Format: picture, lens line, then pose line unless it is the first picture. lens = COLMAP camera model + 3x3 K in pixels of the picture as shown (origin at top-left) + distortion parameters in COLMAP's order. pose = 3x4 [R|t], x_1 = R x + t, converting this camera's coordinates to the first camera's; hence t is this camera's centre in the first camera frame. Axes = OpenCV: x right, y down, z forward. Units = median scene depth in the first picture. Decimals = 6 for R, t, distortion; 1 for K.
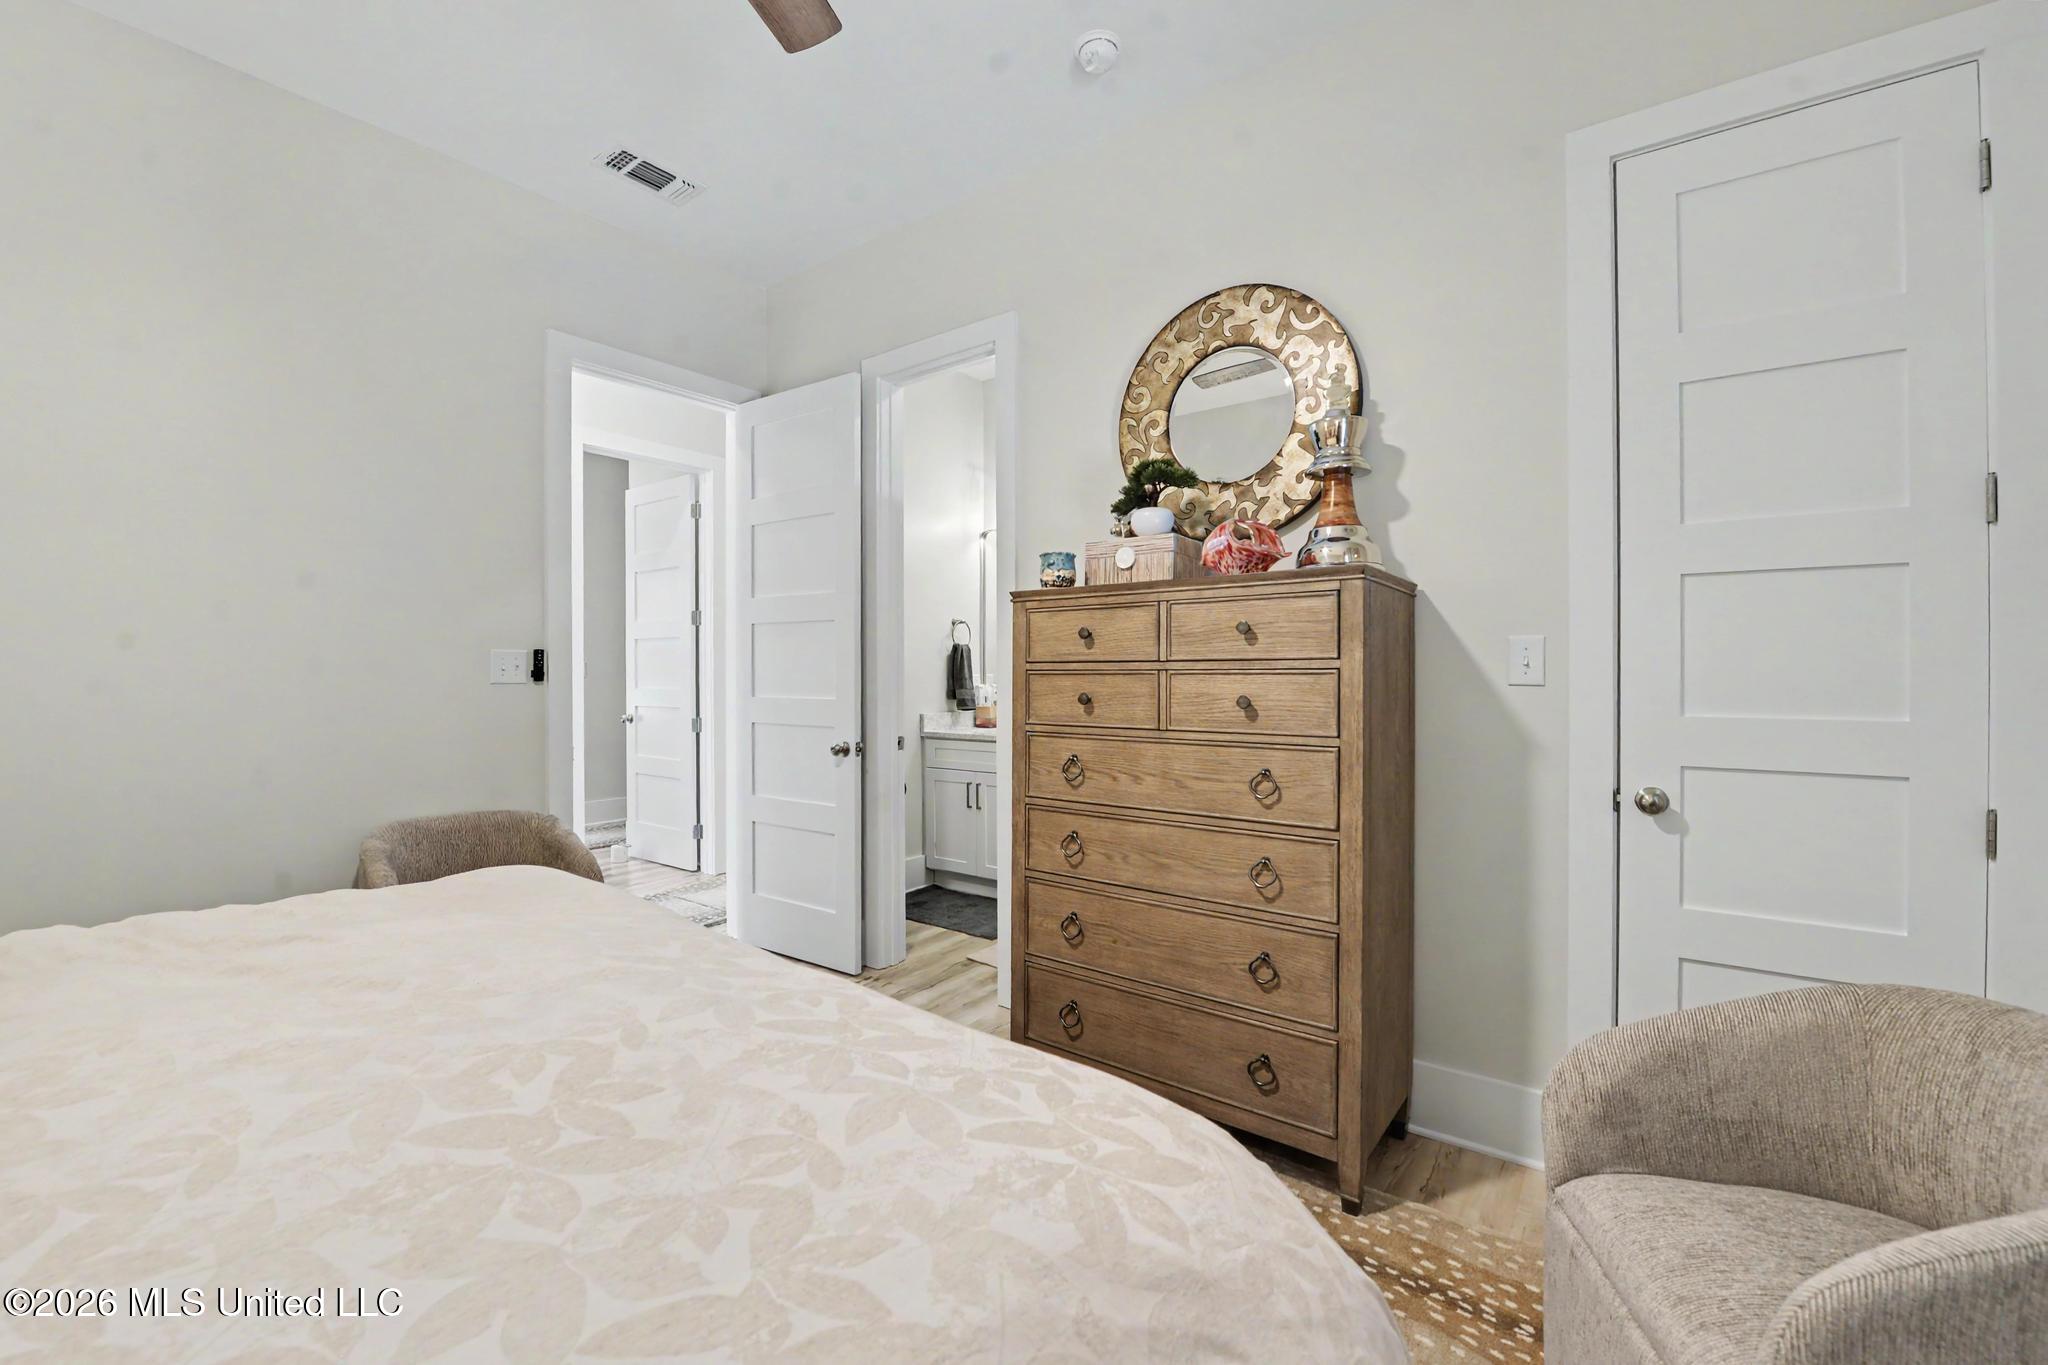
lens RADIAL K [[831.0, 0, 1029.1], [0, 831.0, 680.8], [0, 0, 1]] dist [-0.017906, 0.000131]
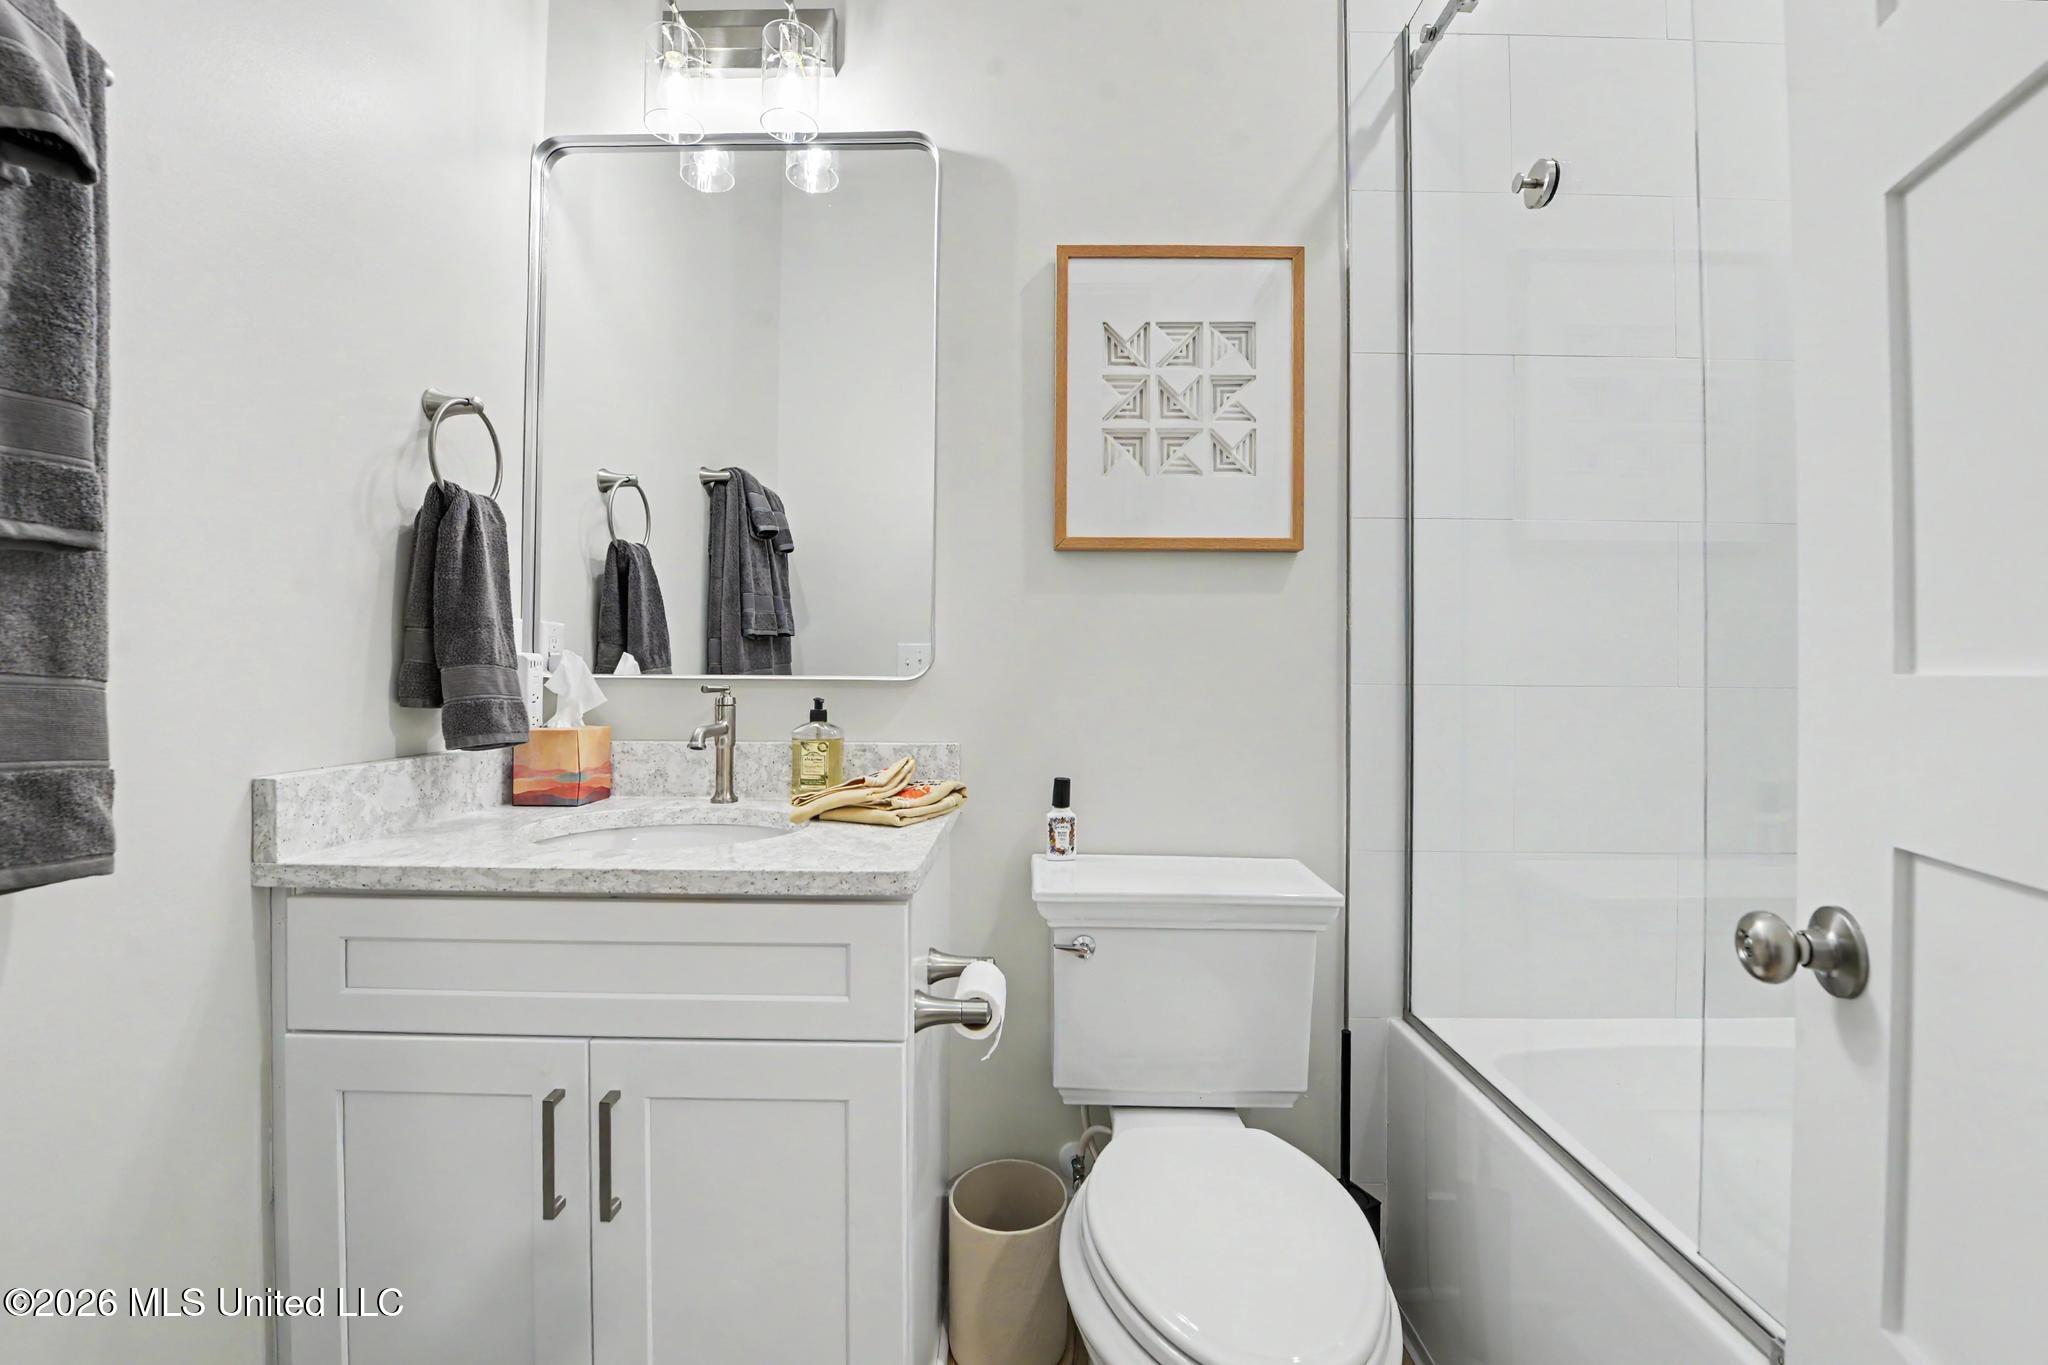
lens RADIAL K [[831.0, 0, 1009.4], [0, 831.0, 672.7], [0, 0, 1]] dist [-0.017906, 0.000131]
pose [[0.815423, 0.009211, 0.578792, -0.092058], [-0.004667, 0.999946, -0.009337, 0.013618], [-0.578847, 0.004913, 0.815421, 0.699083]]
